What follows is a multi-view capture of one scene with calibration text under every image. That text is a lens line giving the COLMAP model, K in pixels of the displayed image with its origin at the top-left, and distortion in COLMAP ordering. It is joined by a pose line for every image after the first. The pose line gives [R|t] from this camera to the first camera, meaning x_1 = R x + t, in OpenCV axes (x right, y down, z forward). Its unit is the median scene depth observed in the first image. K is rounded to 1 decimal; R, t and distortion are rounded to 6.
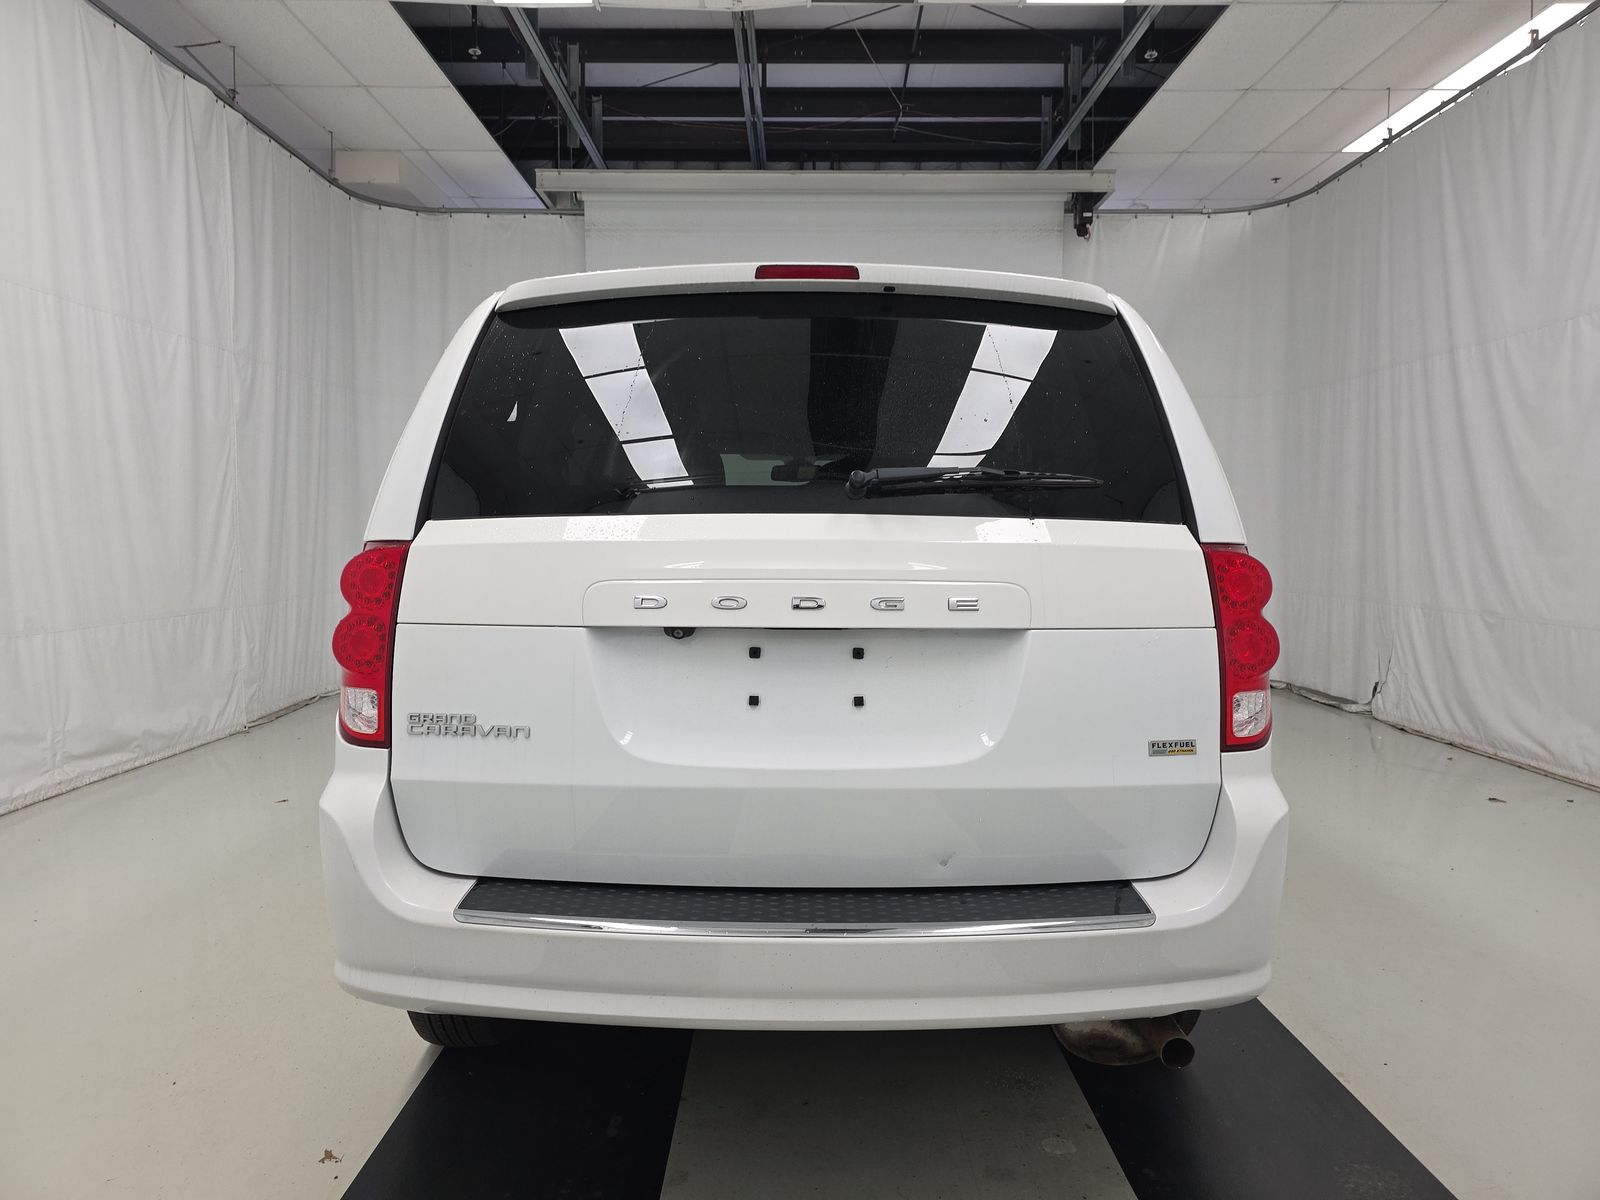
lens RADIAL K [[1074.6, 0, 791.1], [0, 1074.6, 589.1], [0, 0, 1]] dist [0.042720, -0.027655]
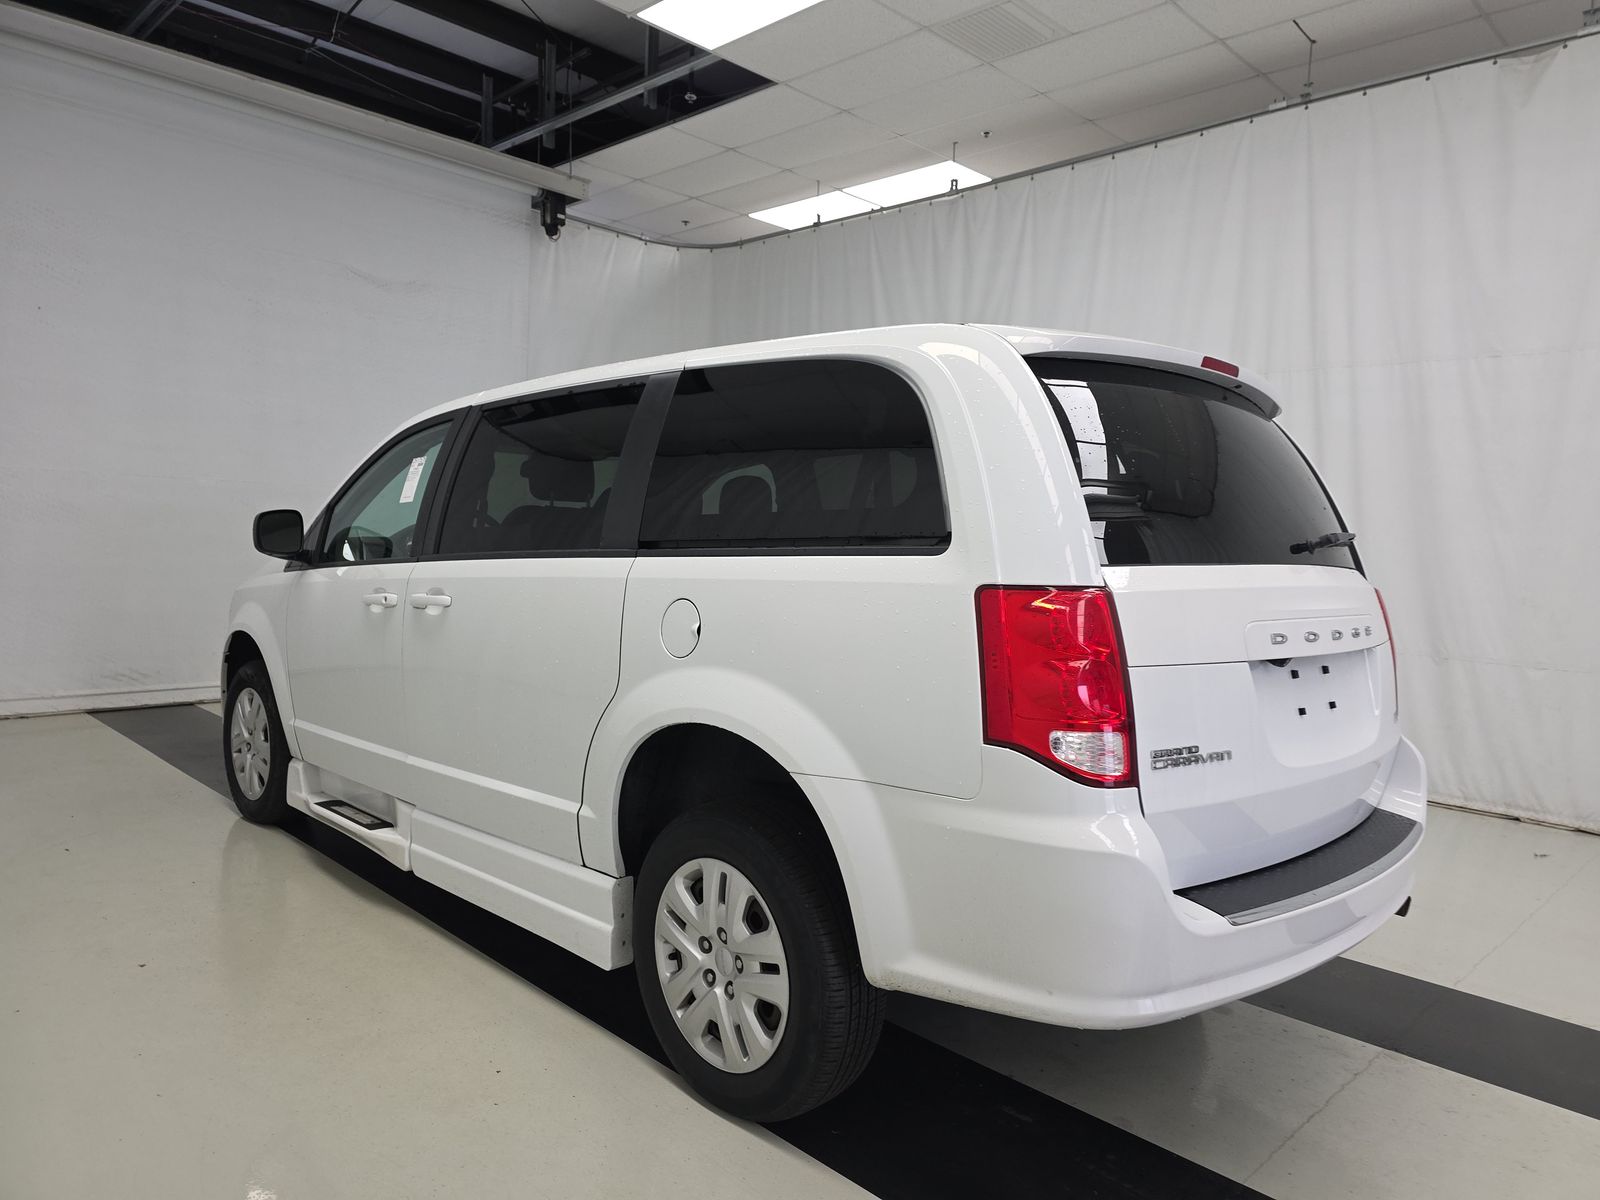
lens RADIAL K [[1087.7, 0, 817.8], [0, 1087.7, 606.5], [0, 0, 1]] dist [0.014978, -0.001437]
pose [[0.696543, -0.018089, 0.717287, -0.303586], [-0.004509, 0.999552, 0.029586, -0.012817], [-0.717501, -0.023842, 0.696150, 0.111354]]
